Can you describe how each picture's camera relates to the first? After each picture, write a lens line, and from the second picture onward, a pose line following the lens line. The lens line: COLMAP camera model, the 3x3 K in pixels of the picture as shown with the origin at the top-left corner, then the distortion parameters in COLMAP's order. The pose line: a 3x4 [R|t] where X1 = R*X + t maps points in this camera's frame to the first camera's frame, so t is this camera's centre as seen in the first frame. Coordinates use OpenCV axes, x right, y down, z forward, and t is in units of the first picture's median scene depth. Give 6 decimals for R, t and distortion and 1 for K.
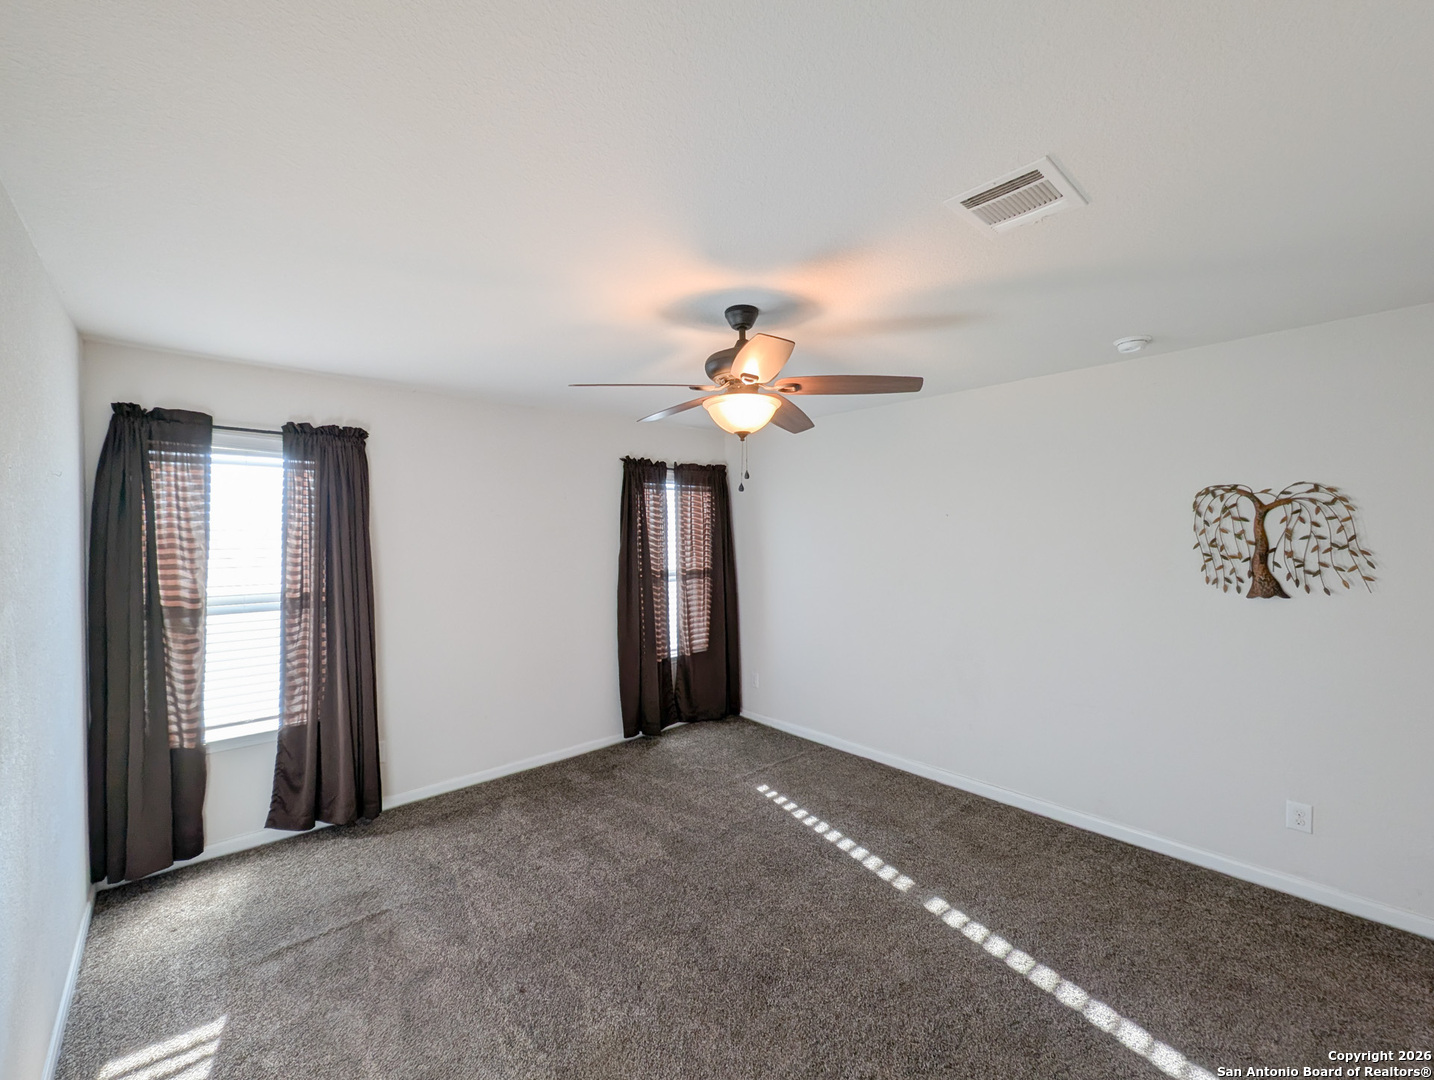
lens RADIAL K [[590.6, 0, 714.9], [0, 590.6, 536.8], [0, 0, 1]] dist [-0.001622, -0.000257]
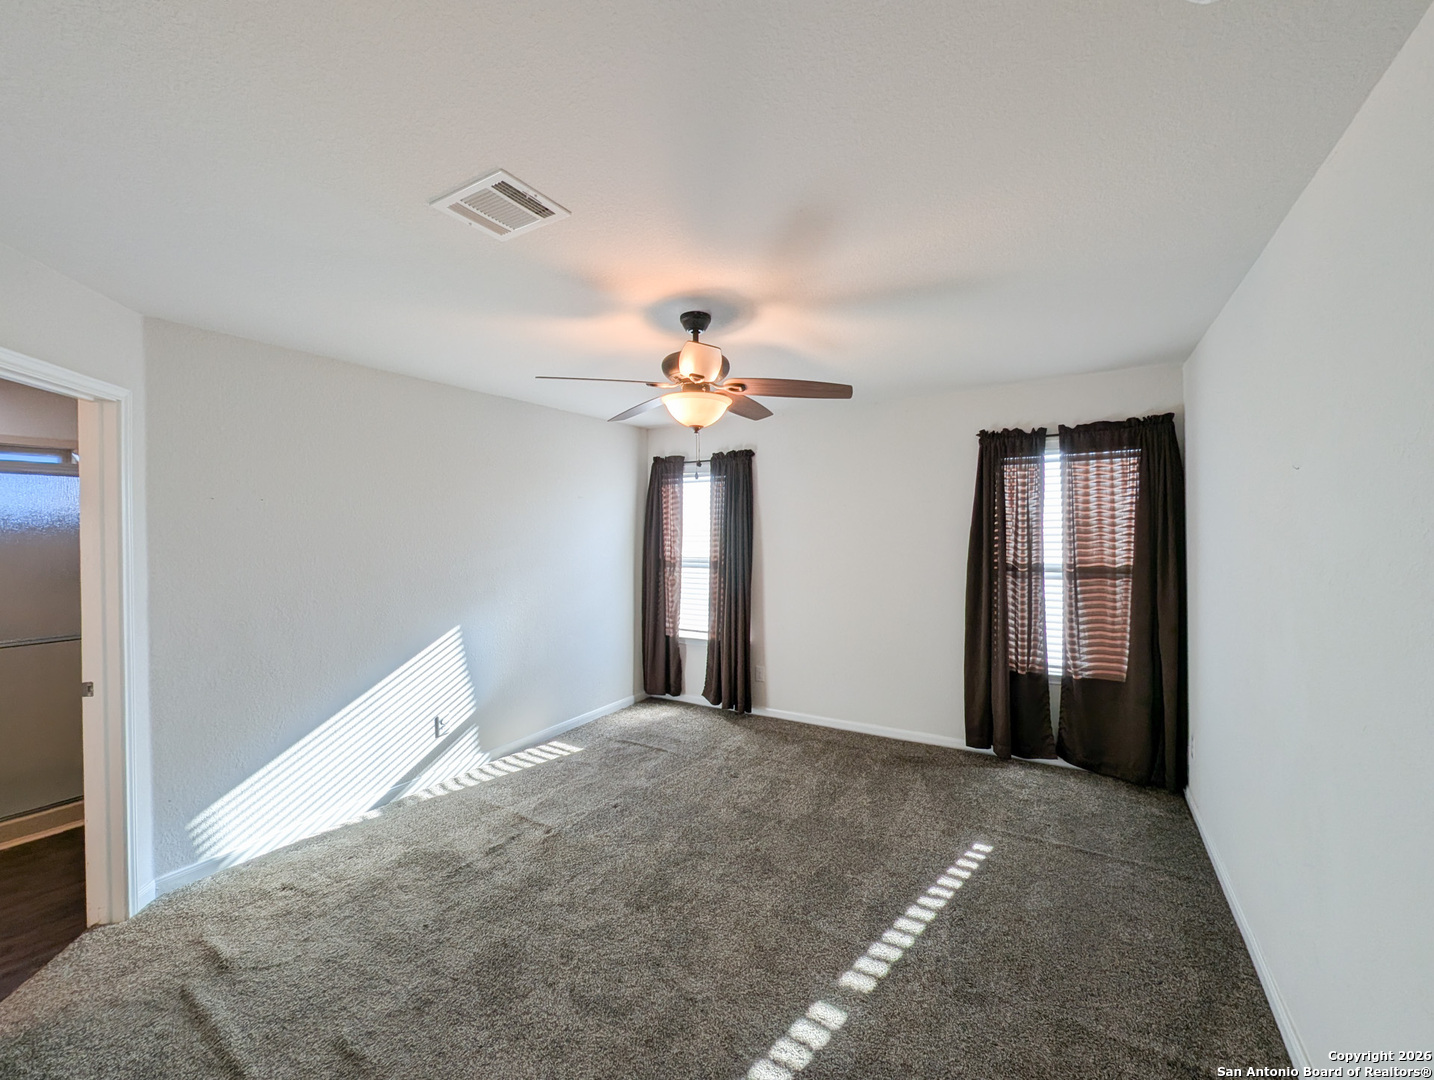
lens RADIAL K [[590.8, 0, 717.0], [0, 590.8, 540.0], [0, 0, 1]] dist [-0.002065, -0.000223]
pose [[0.291297, 0.019965, -0.956424, 0.832951], [0.002781, 0.999760, 0.021717, 0.008910], [0.956629, -0.008986, 0.291172, 0.527908]]
